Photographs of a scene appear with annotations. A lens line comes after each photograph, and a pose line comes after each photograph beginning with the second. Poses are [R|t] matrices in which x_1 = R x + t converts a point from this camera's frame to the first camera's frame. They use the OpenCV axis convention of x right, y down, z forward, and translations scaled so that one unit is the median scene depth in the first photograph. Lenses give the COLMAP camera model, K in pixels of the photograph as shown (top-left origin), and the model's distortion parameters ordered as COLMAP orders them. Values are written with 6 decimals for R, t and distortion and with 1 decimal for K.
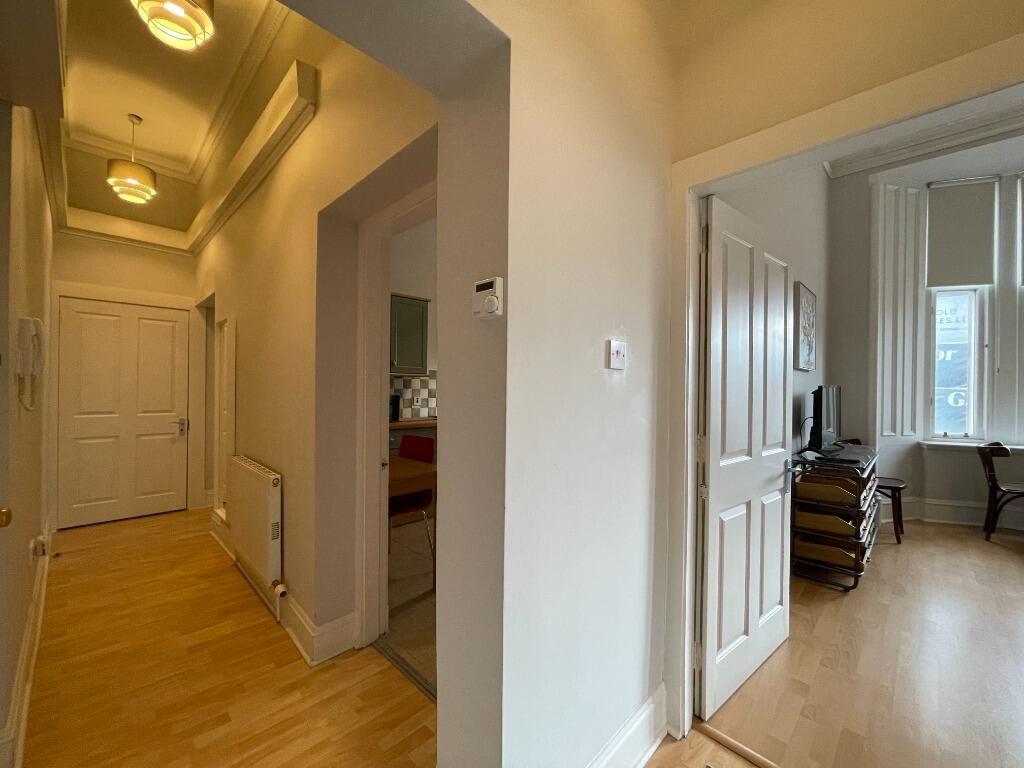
lens RADIAL K [[408.6, 0, 522.0], [0, 408.6, 392.7], [0, 0, 1]] dist [-0.004065, -0.000556]
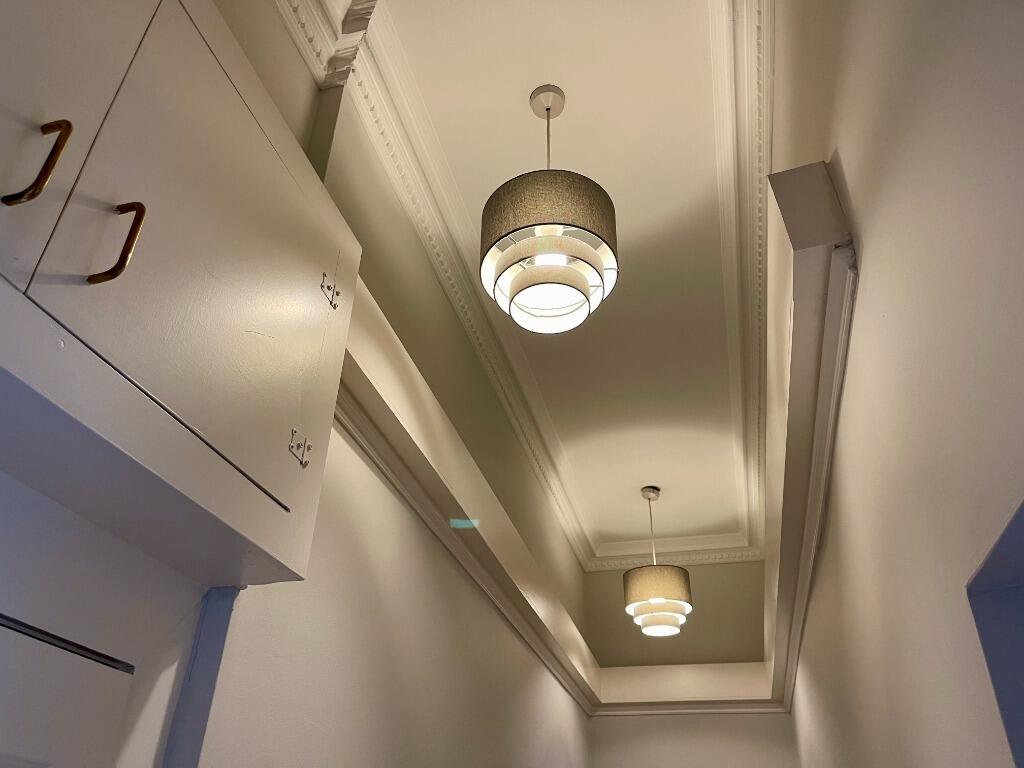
lens RADIAL K [[793.4, 0, 512.0], [0, 793.4, 384.0], [0, 0, 1]] dist [0.012816, 0.003506]
pose [[0.478190, -0.479844, -0.735584, -0.143000], [-0.025837, 0.829502, -0.557906, -0.164670], [0.877876, 0.285790, 0.384262, 0.348577]]
